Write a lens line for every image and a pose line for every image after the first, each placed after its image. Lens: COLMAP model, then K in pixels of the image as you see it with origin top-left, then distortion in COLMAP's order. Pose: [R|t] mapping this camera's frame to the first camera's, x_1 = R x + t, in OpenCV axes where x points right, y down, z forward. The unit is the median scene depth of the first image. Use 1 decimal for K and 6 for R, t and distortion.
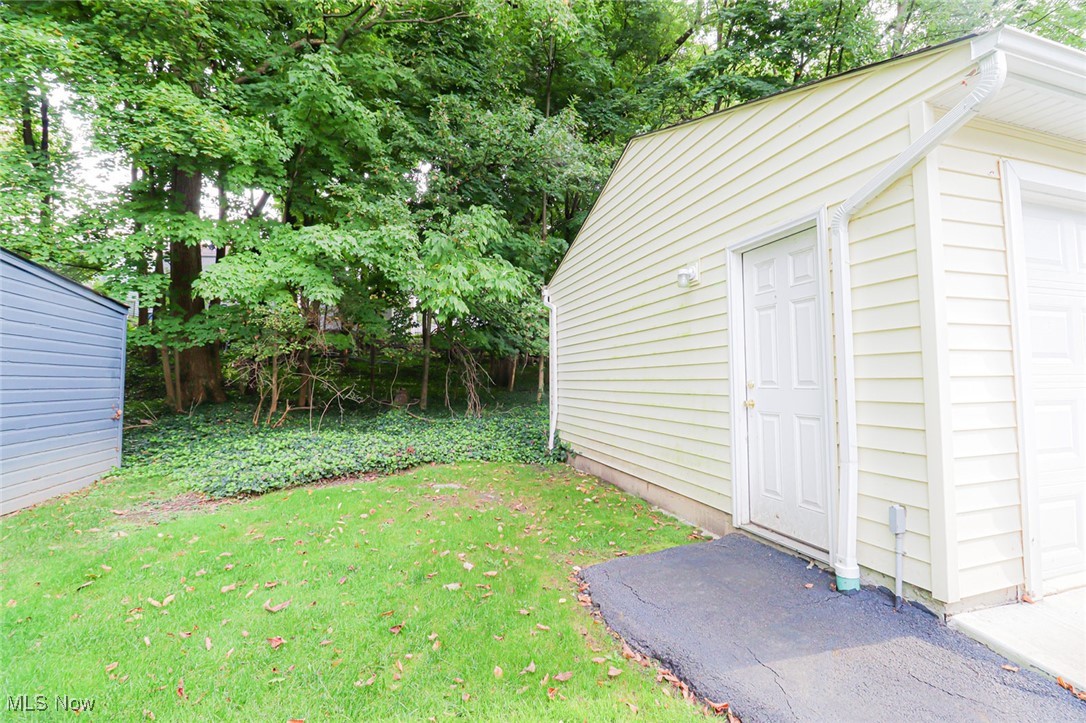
lens RADIAL K [[490.1, 0, 543.0], [0, 490.1, 361.5], [0, 0, 1]] dist [0.000800, -0.010342]
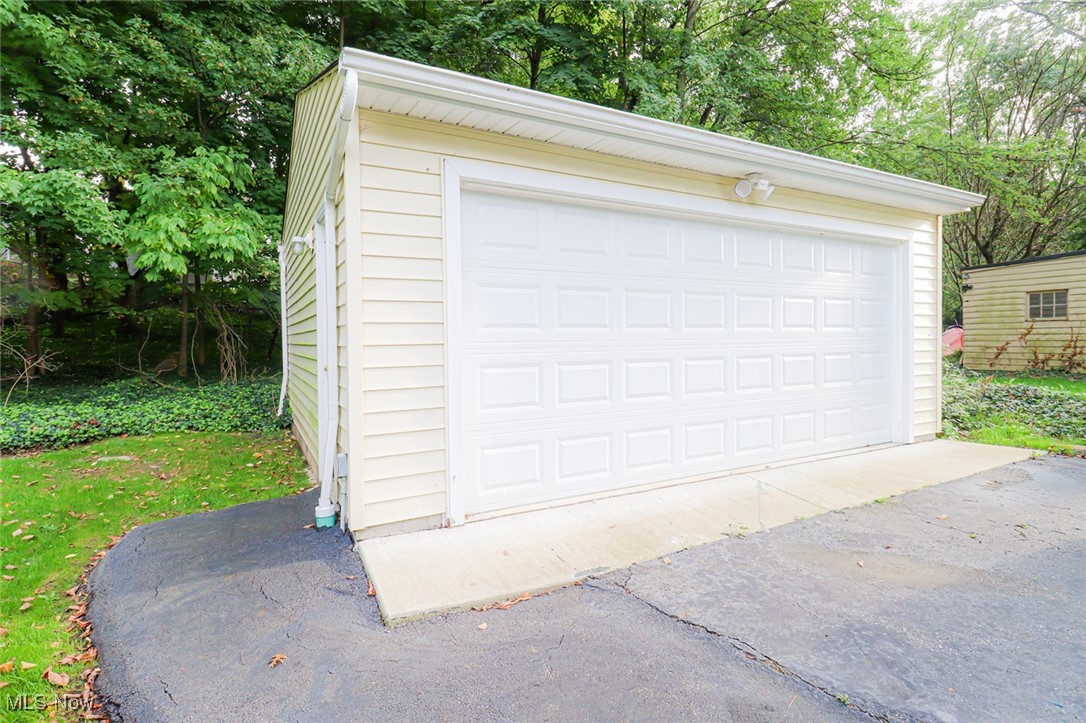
lens RADIAL K [[539.0, 0, 543.0], [0, 539.0, 361.5], [0, 0, 1]] dist [-0.012069, -0.000238]
pose [[0.981113, -0.013783, 0.192946, 0.771995], [-0.001518, 0.996879, 0.078933, -0.026792], [-0.193432, -0.077735, 0.978029, -0.282648]]
